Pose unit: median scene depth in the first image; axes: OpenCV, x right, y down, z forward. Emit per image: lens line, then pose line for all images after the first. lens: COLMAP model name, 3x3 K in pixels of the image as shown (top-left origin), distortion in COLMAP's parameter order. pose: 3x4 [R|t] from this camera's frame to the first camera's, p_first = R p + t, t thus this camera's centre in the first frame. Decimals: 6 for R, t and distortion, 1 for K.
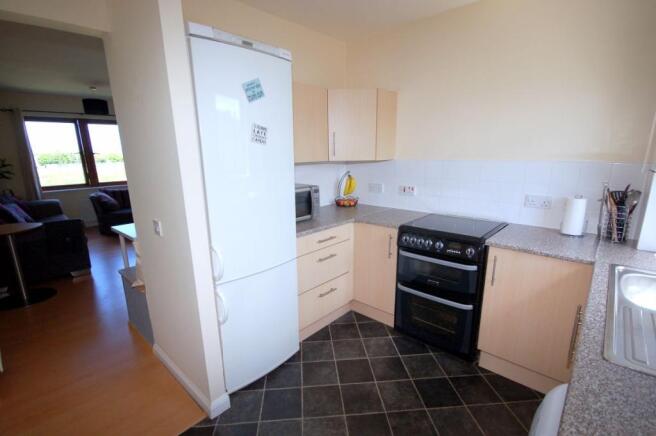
lens RADIAL K [[290.1, 0, 323.5], [0, 290.1, 218.1], [0, 0, 1]] dist [-0.035786, -0.001919]
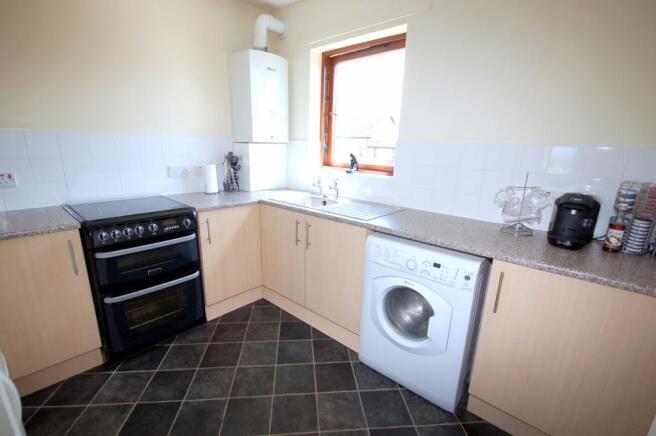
lens RADIAL K [[290.1, 0, 328.2], [0, 290.1, 220.8], [0, 0, 1]] dist [-0.035786, -0.001919]
pose [[-0.037260, -0.237622, 0.970643, -0.476649], [0.173238, 0.955074, 0.240461, -0.045244], [-0.984175, 0.177112, 0.005579, 0.466927]]
